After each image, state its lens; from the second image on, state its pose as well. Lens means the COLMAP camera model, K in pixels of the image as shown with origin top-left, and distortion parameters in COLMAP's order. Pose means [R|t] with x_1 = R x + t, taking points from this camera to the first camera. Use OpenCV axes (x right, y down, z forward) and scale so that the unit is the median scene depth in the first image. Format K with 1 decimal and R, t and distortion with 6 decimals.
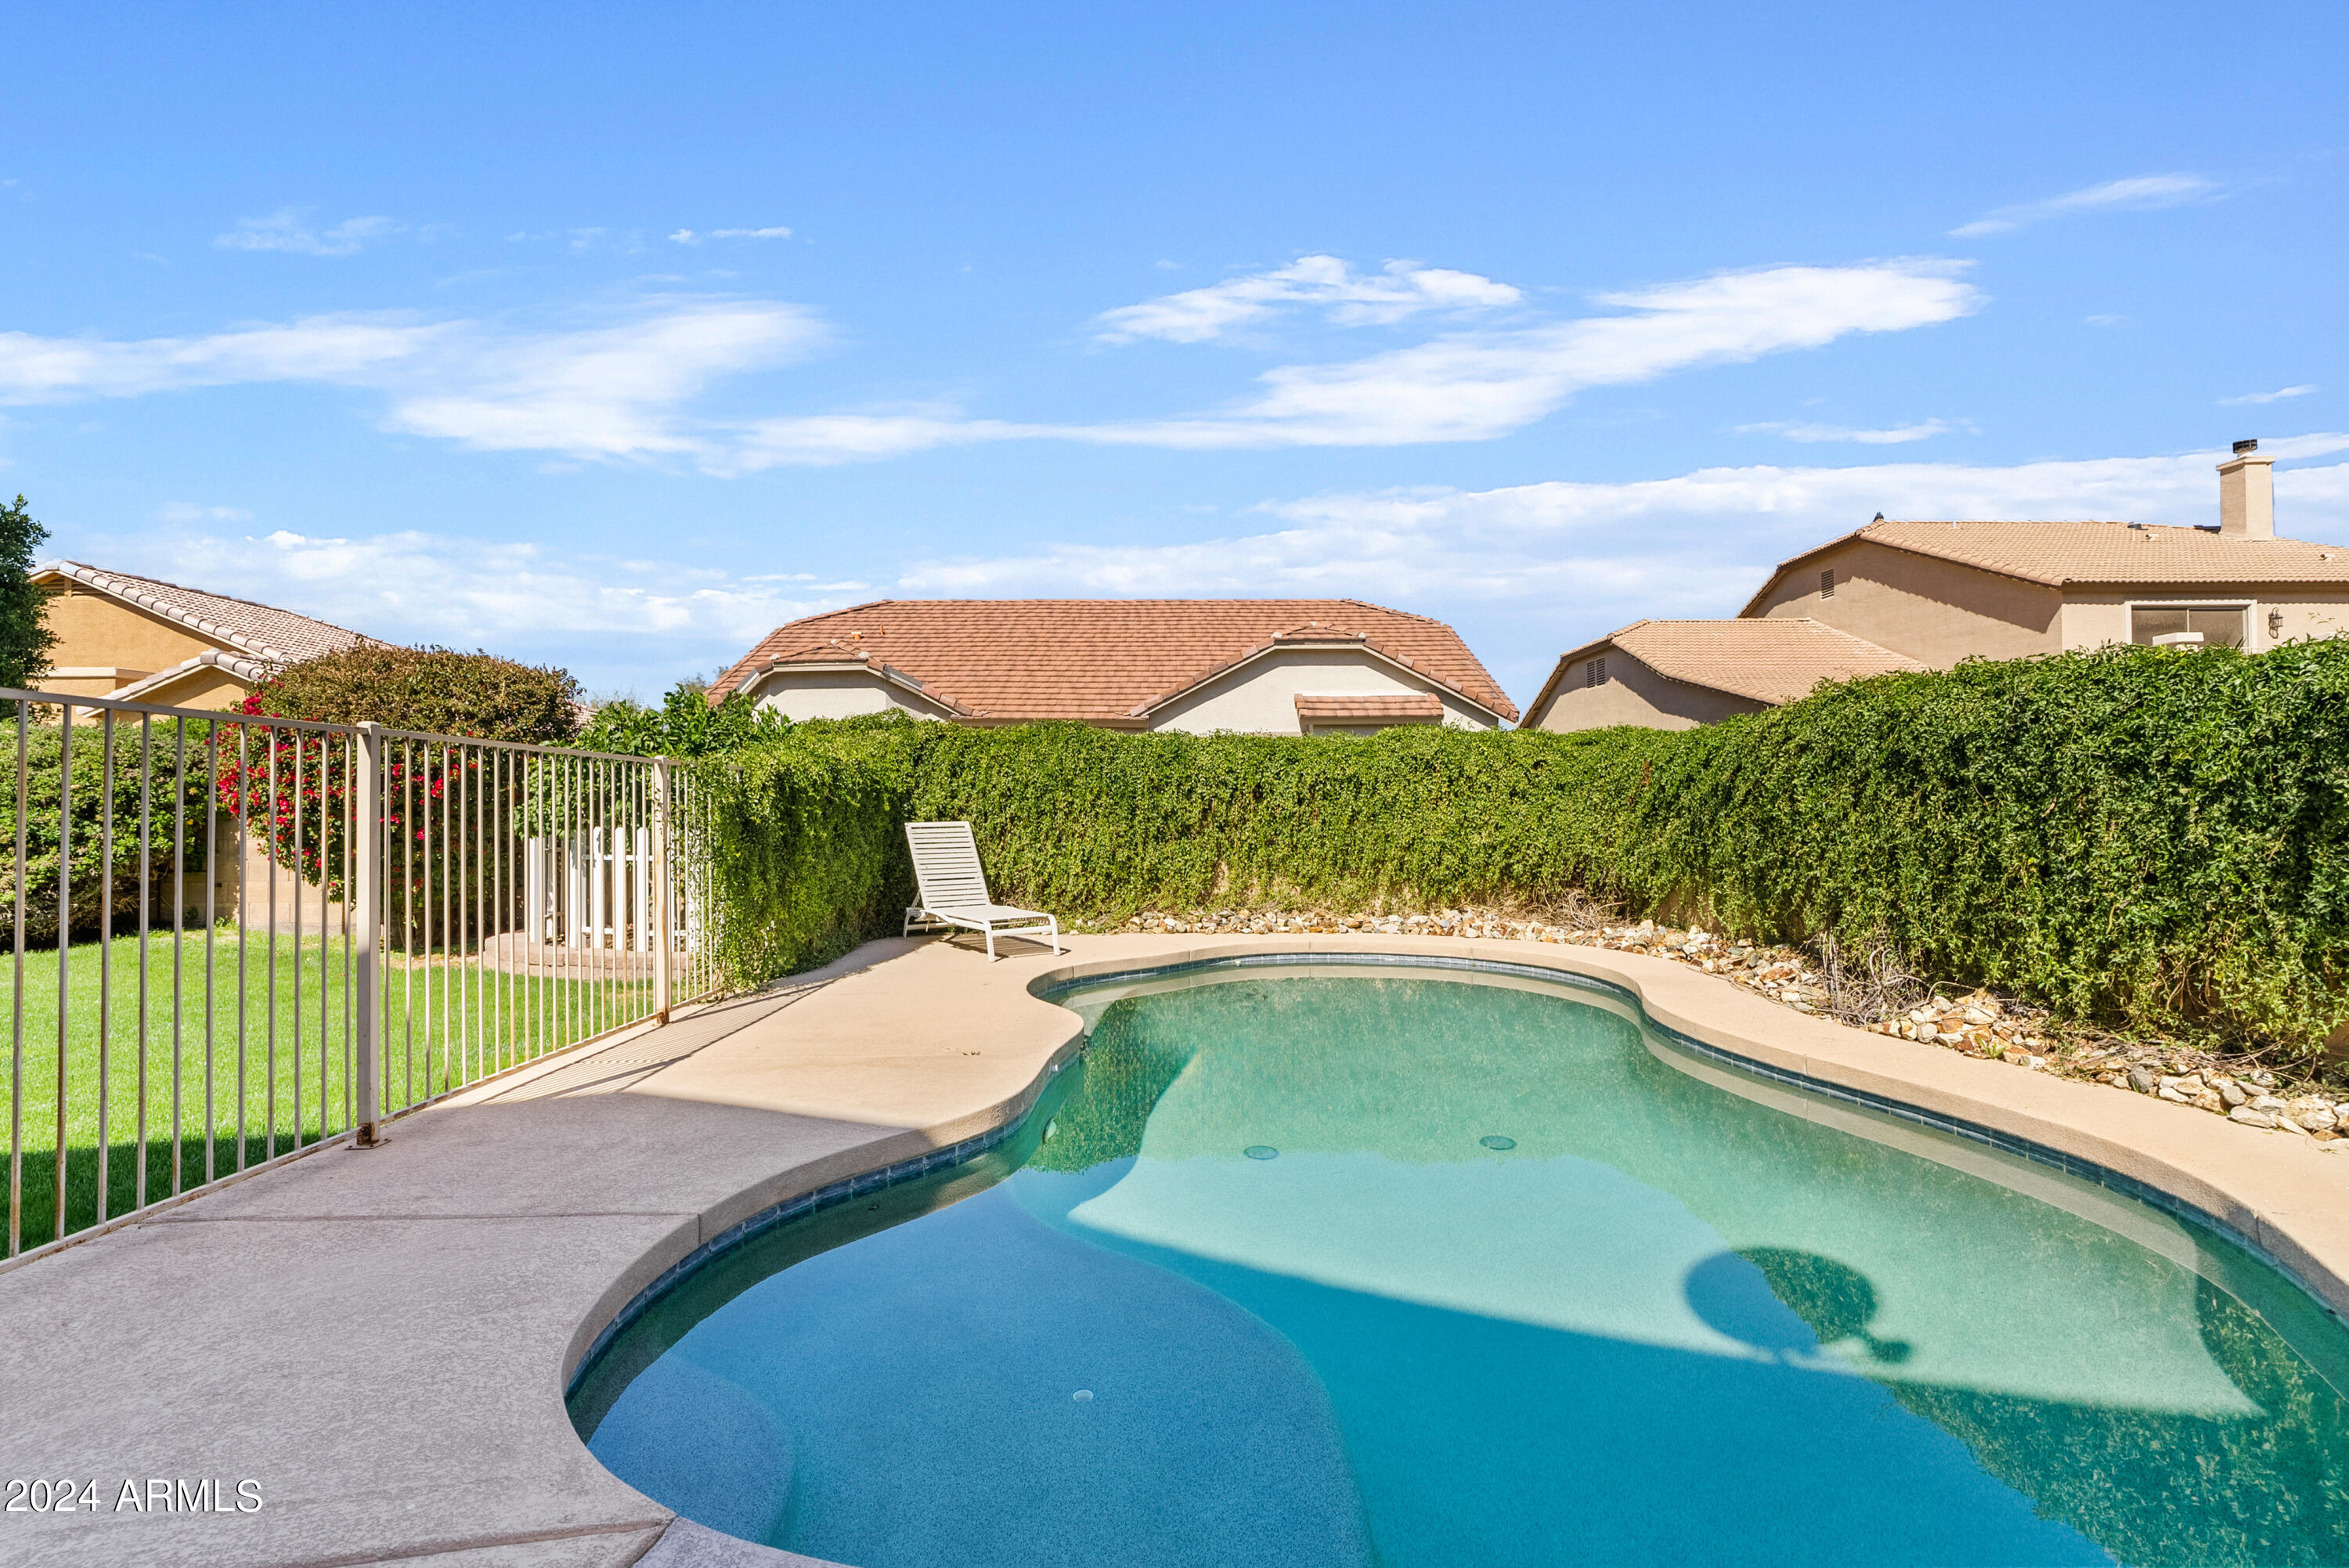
lens RADIAL K [[1118.4, 0, 1183.5], [0, 1118.4, 757.1], [0, 0, 1]] dist [-0.002854, 0.000611]
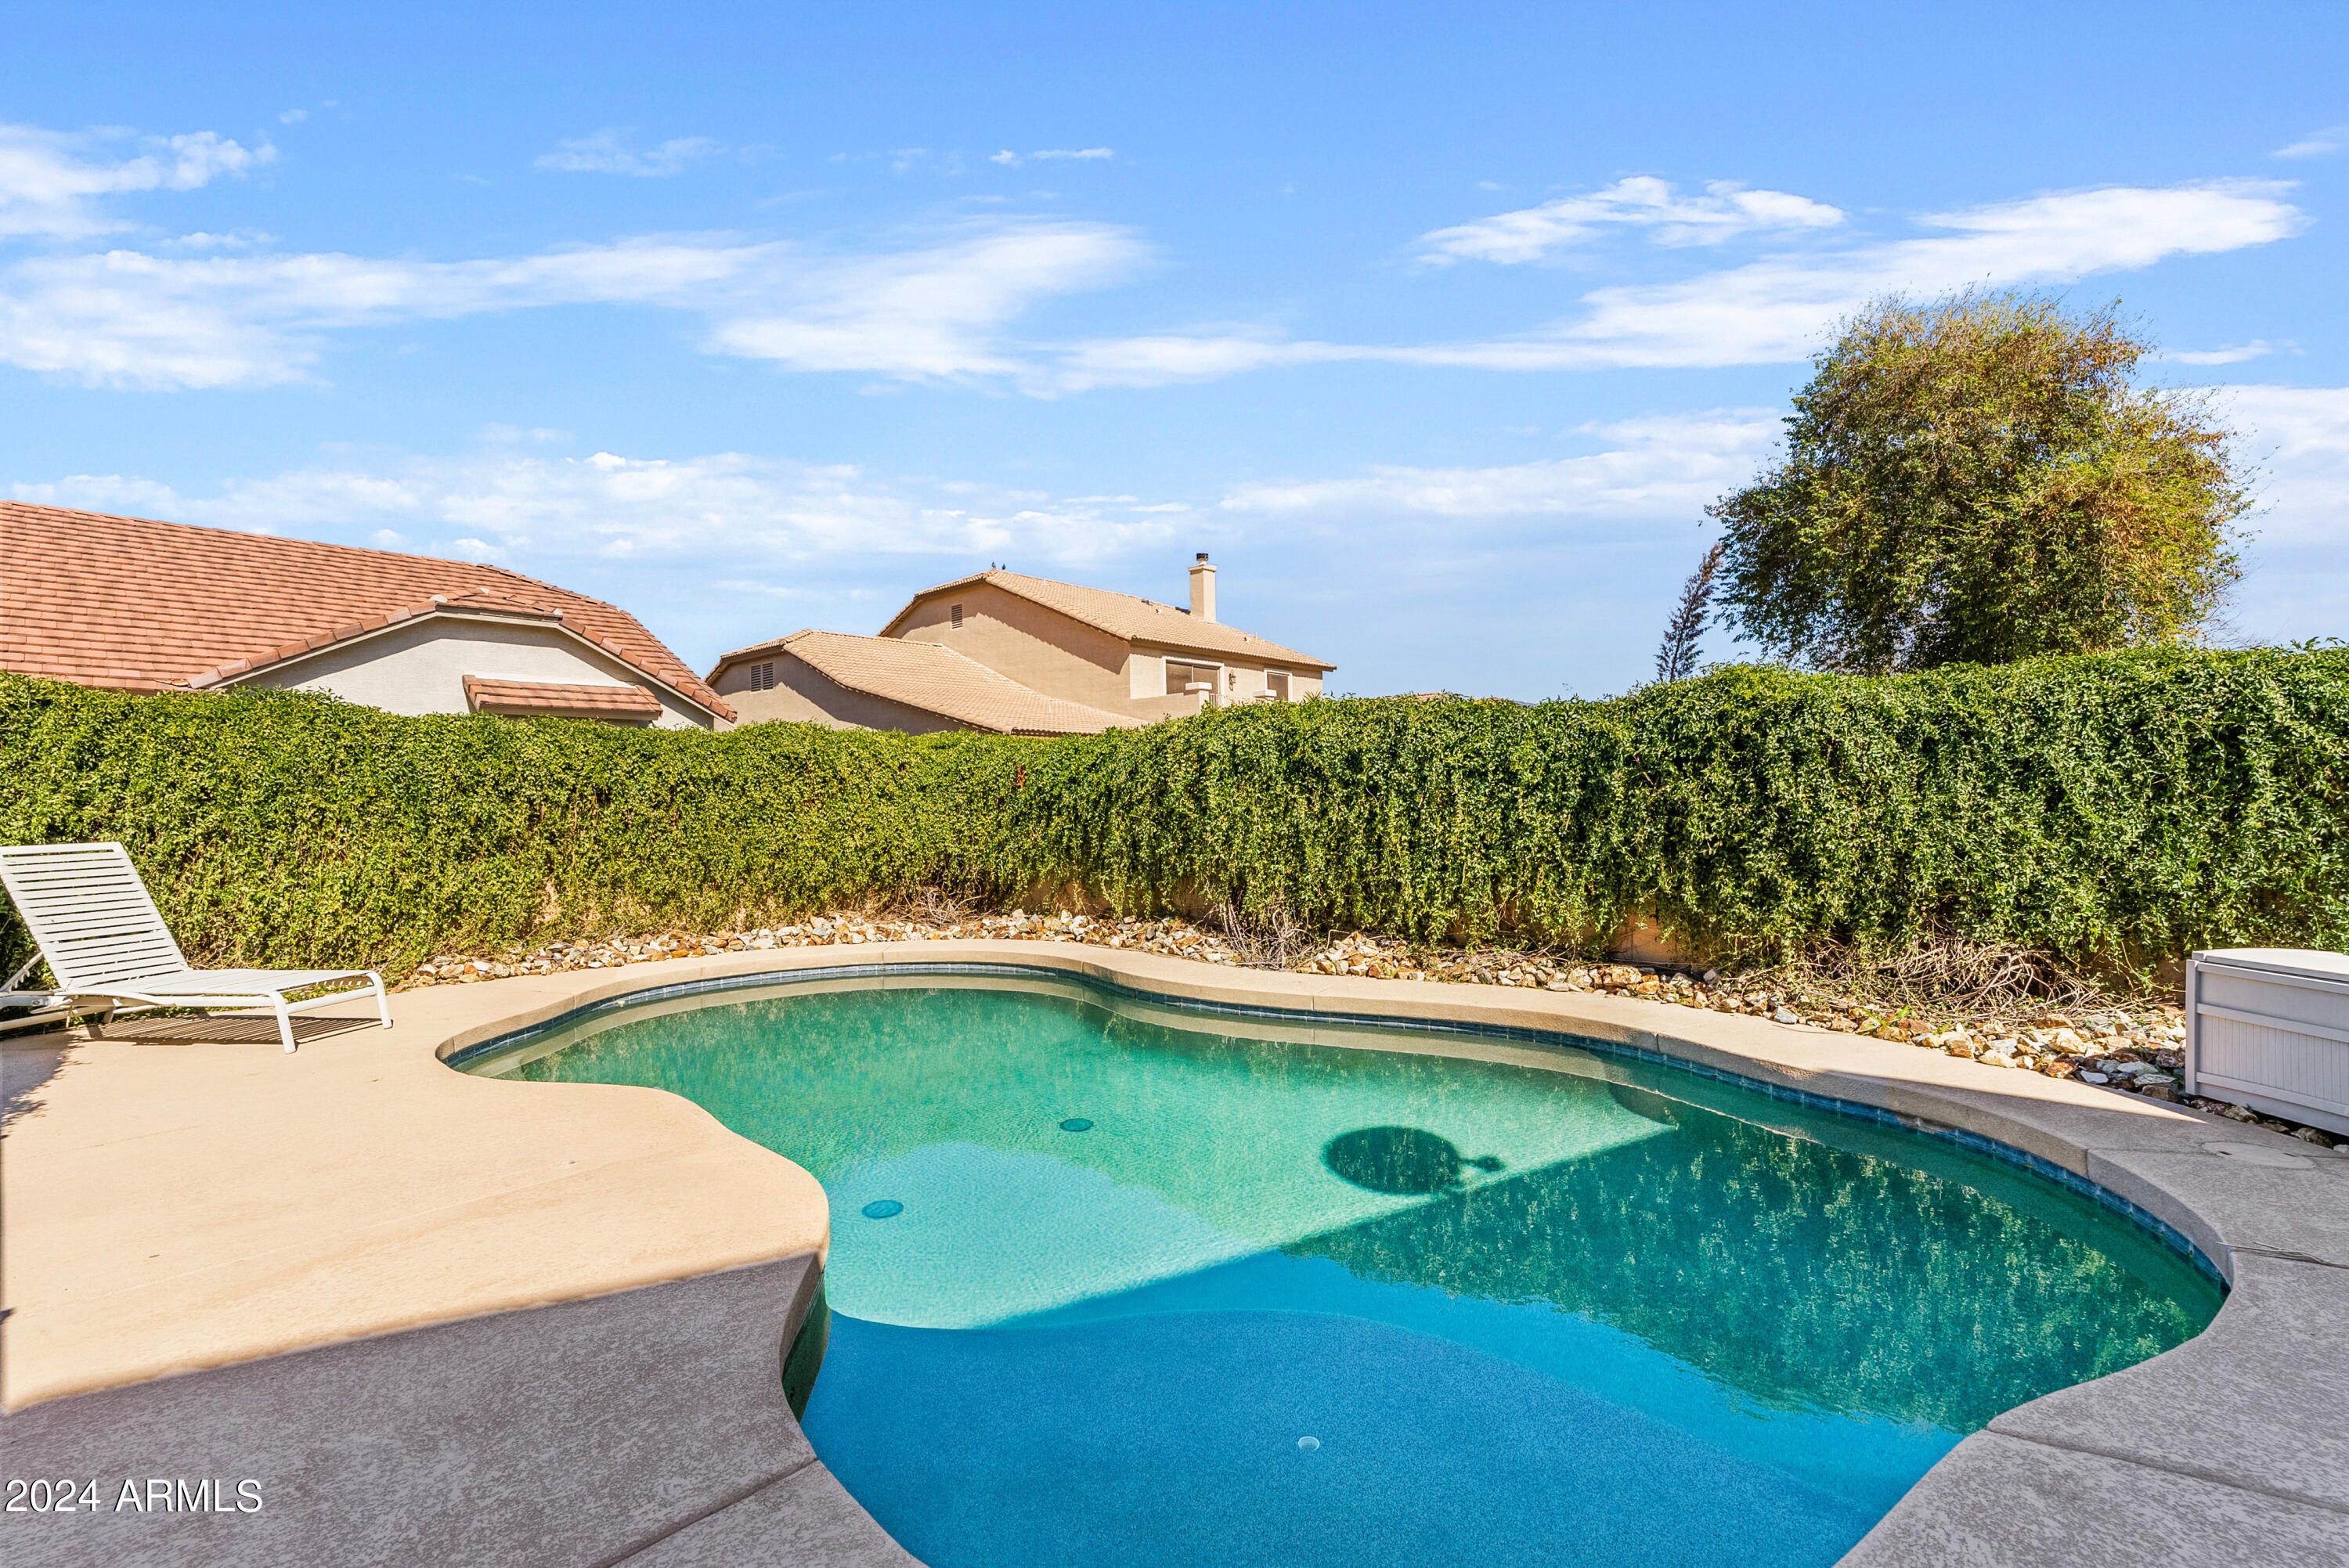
lens RADIAL K [[1100.8, 0, 1174.5], [0, 1100.8, 771.8], [0, 0, 1]] dist [-0.017613, 0.000465]
pose [[0.646814, 0.014152, 0.762517, -0.275646], [-0.019482, 0.999808, -0.002030, 0.008560], [-0.762399, -0.013542, 0.646965, 0.164030]]
